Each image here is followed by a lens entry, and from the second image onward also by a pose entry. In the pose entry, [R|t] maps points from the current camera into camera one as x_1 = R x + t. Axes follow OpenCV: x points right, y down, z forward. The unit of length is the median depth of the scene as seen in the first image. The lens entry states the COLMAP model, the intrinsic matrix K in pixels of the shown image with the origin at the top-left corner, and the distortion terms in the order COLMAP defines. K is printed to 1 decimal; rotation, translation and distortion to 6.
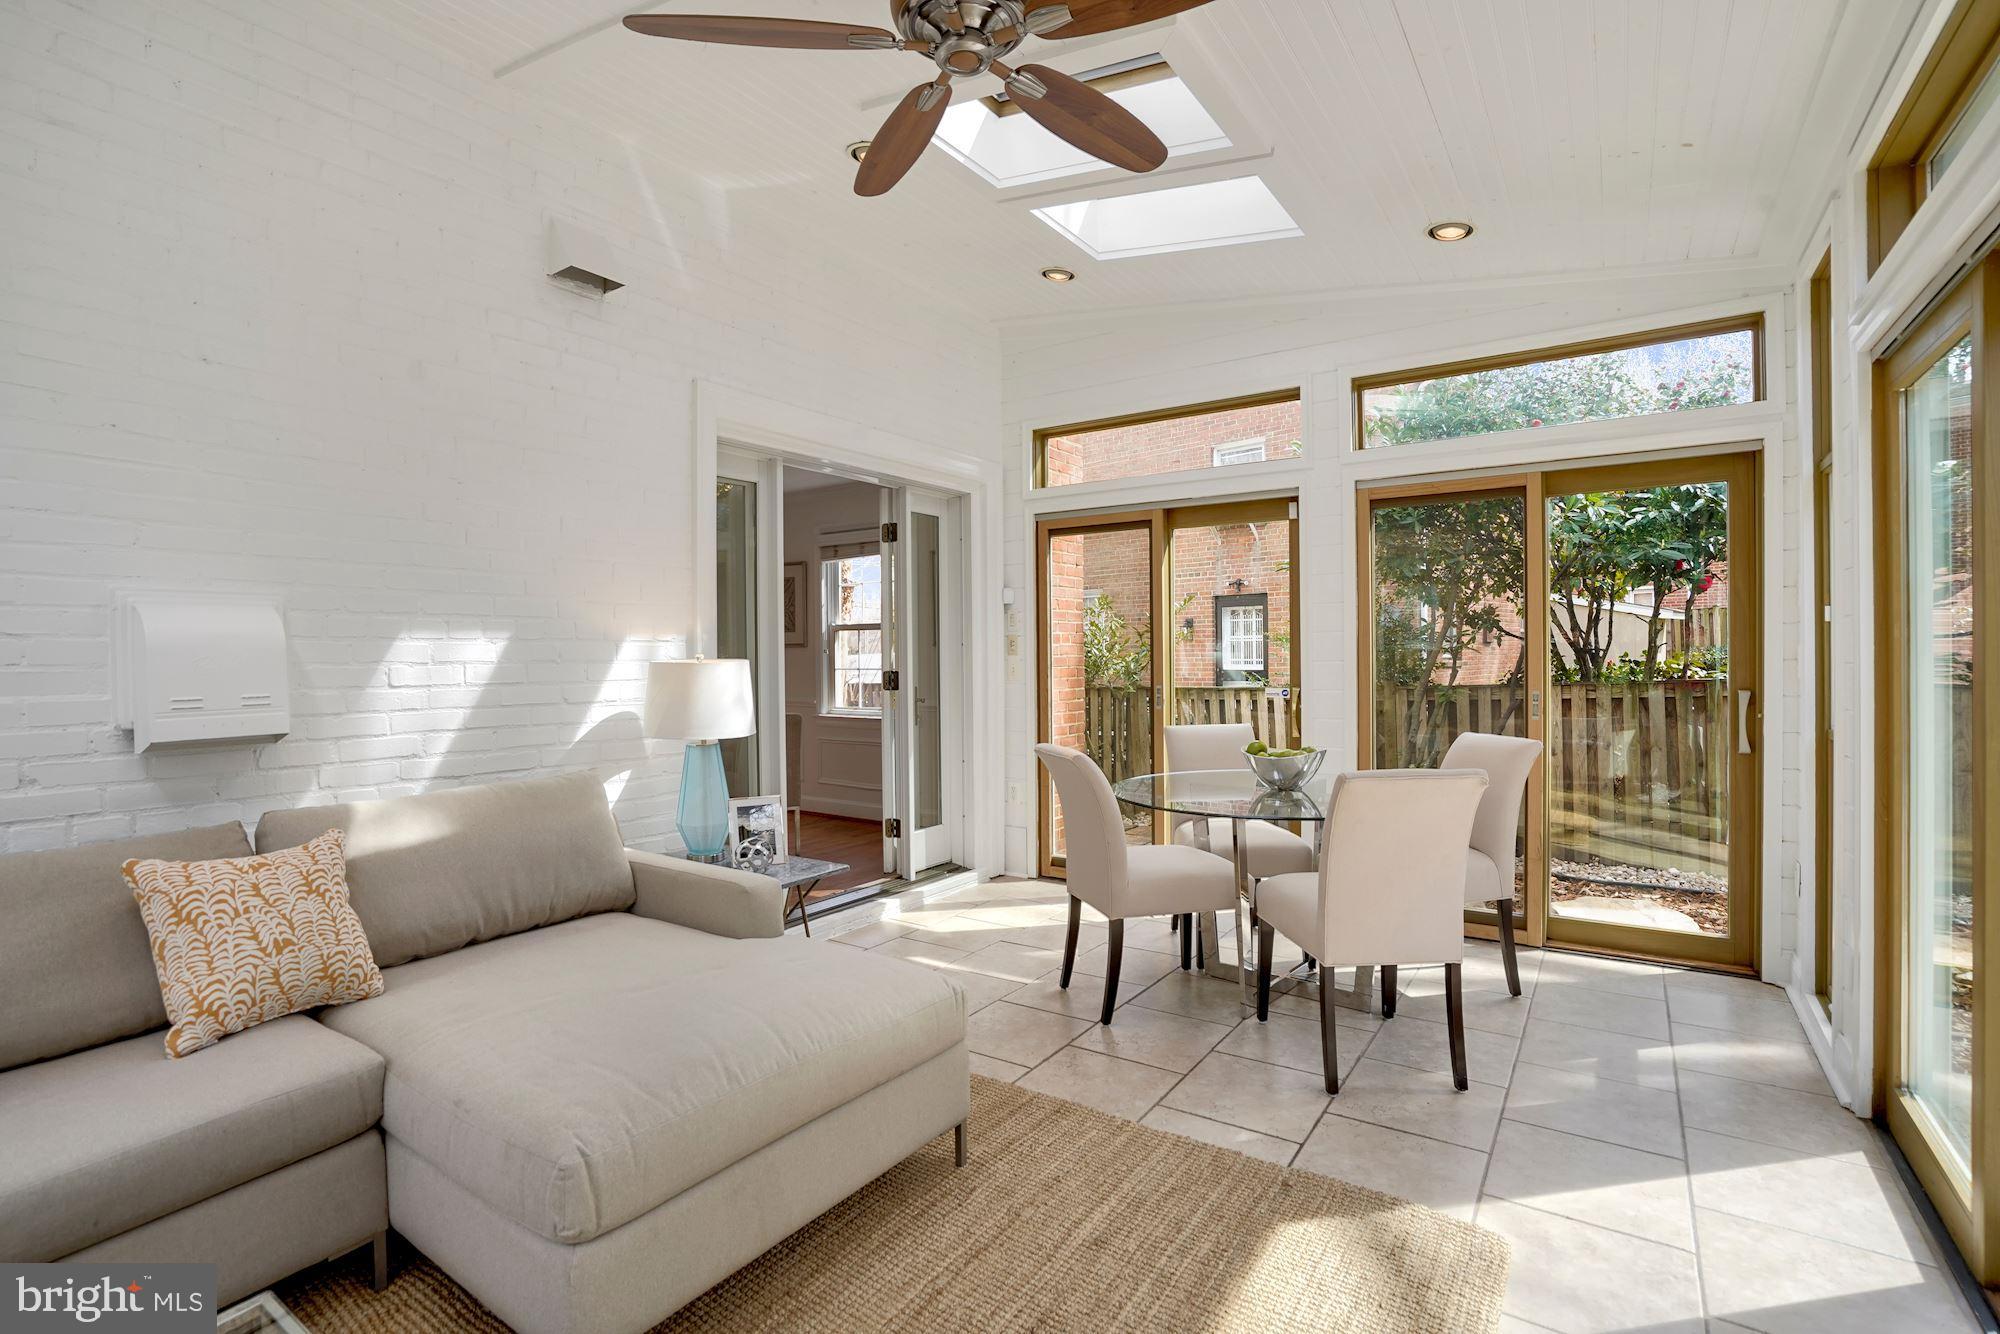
lens RADIAL K [[930.6, 0, 994.6], [0, 930.6, 664.4], [0, 0, 1]] dist [-0.036873, 0.005581]
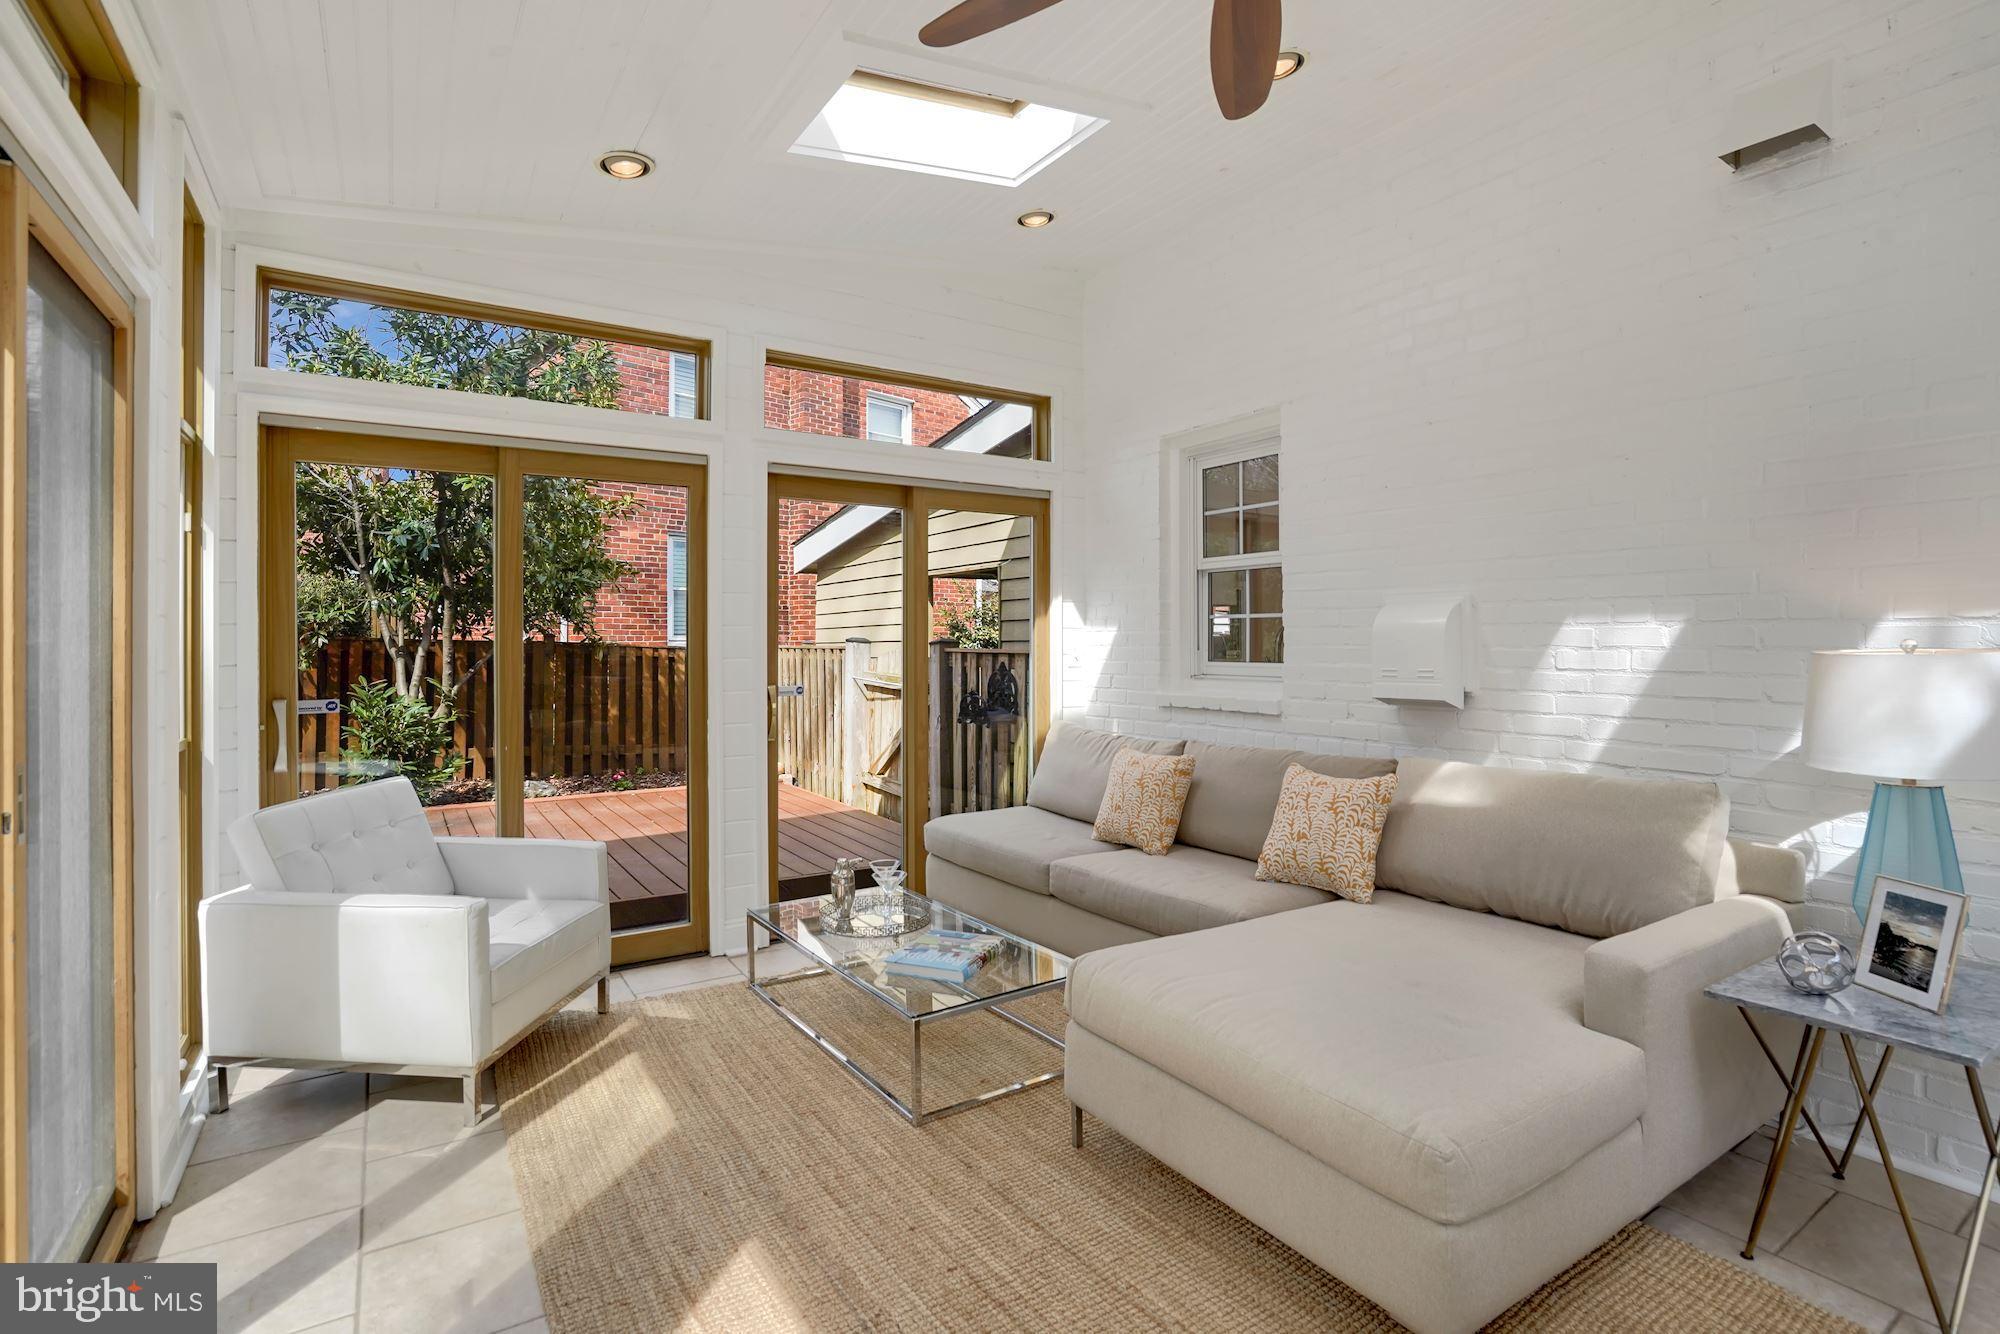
lens RADIAL K [[930.6, 0, 1007.1], [0, 930.6, 648.8], [0, 0, 1]] dist [-0.036873, 0.005581]
pose [[-0.370069, 0.019100, -0.928808, 0.576456], [-0.001788, 0.999772, 0.021271, -0.021172], [0.929003, 0.009532, -0.369950, 0.804130]]
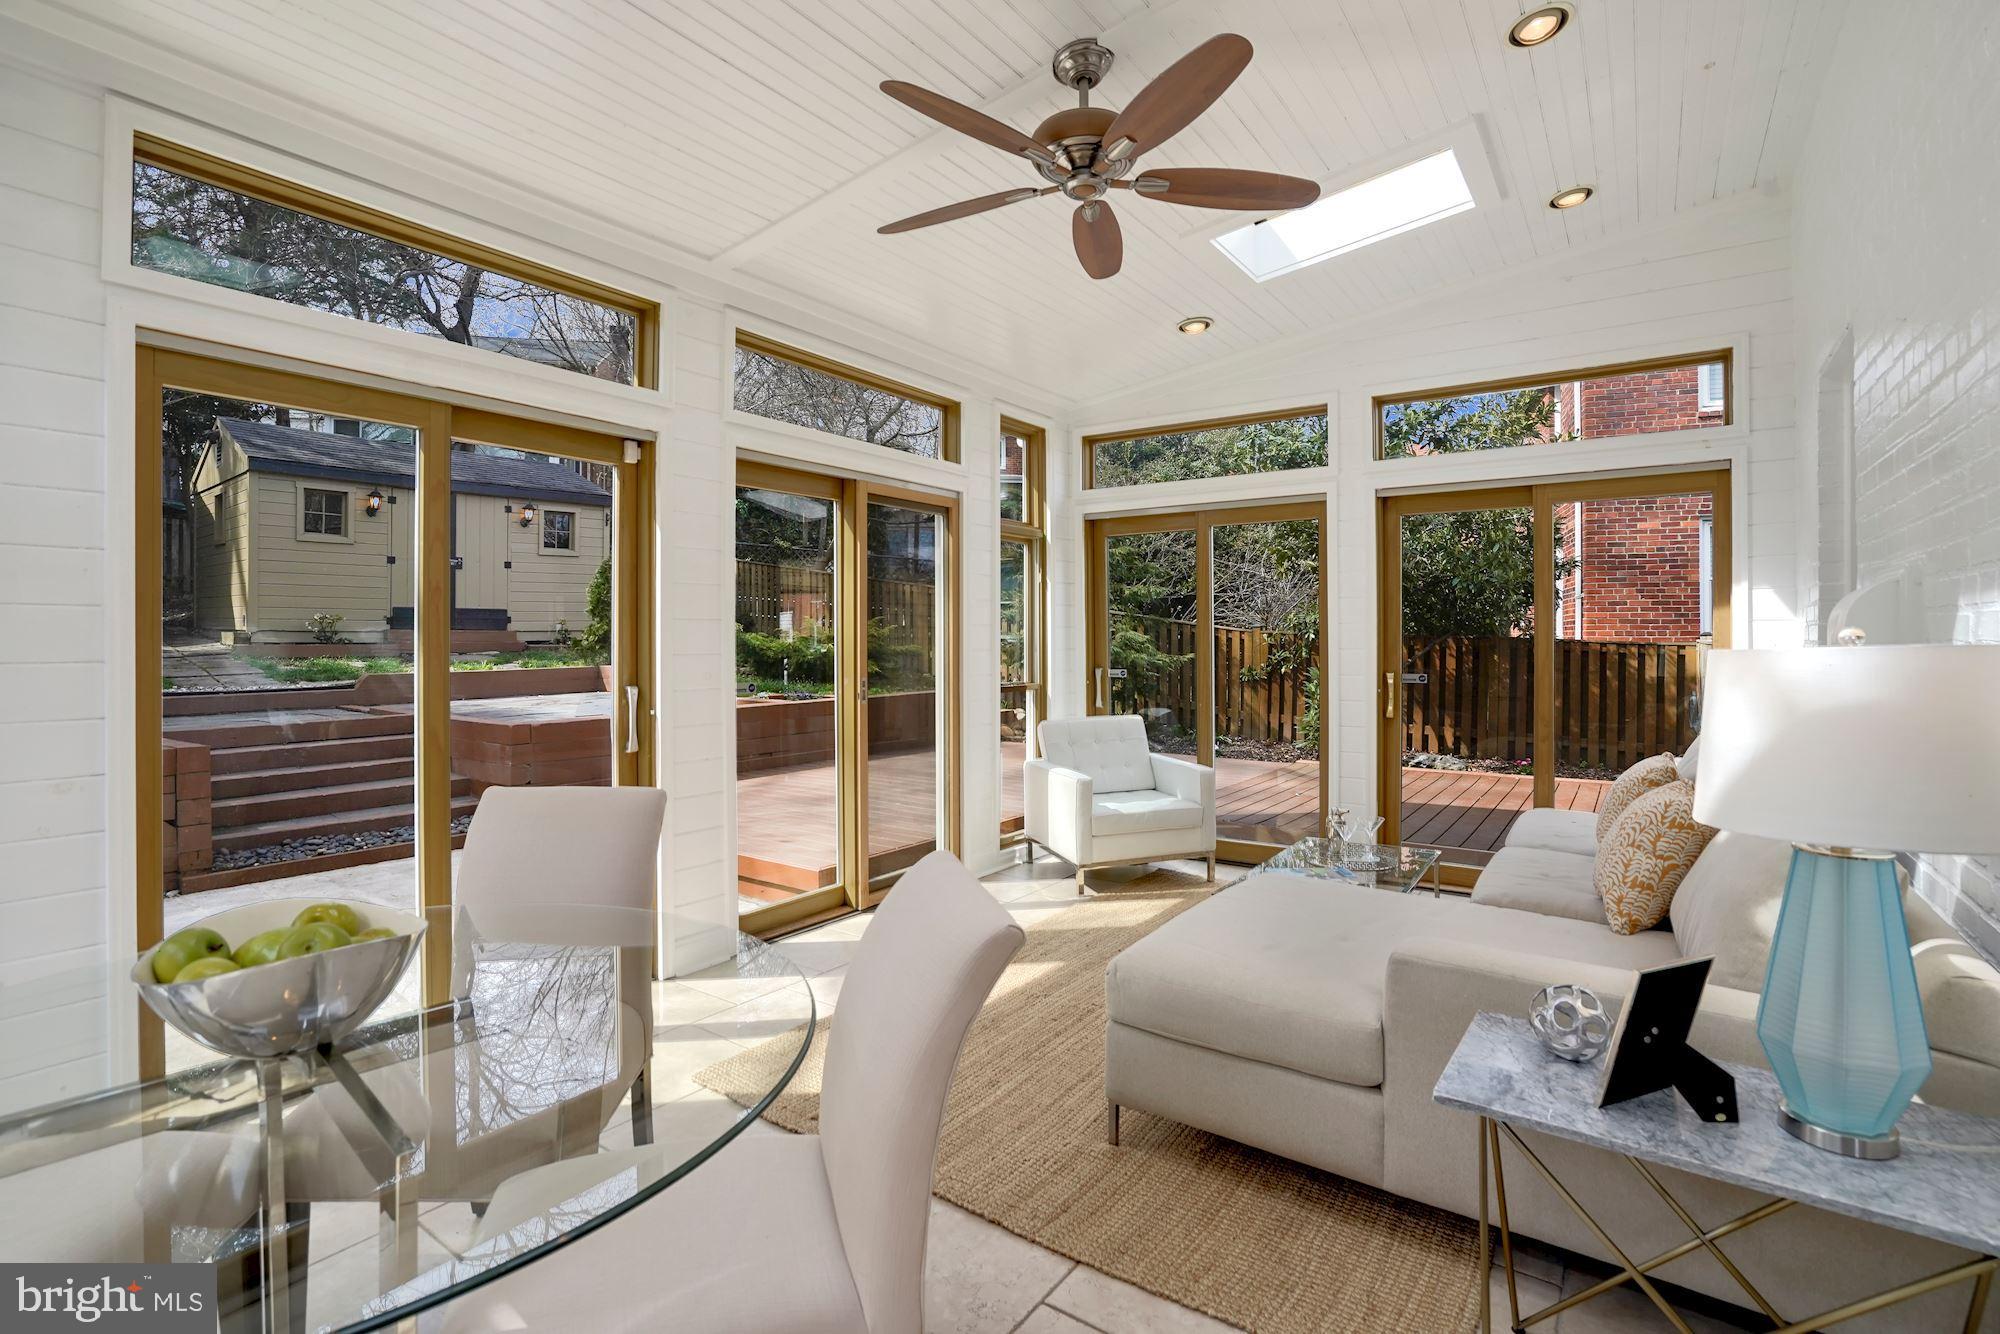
lens RADIAL K [[930.6, 0, 998.3], [0, 930.6, 650.4], [0, 0, 1]] dist [-0.036873, 0.005581]
pose [[-0.999713, 0.013717, 0.019655, 0.051245], [0.014099, 0.999712, 0.019410, -0.017550], [-0.019383, 0.019682, -0.999618, 1.692053]]
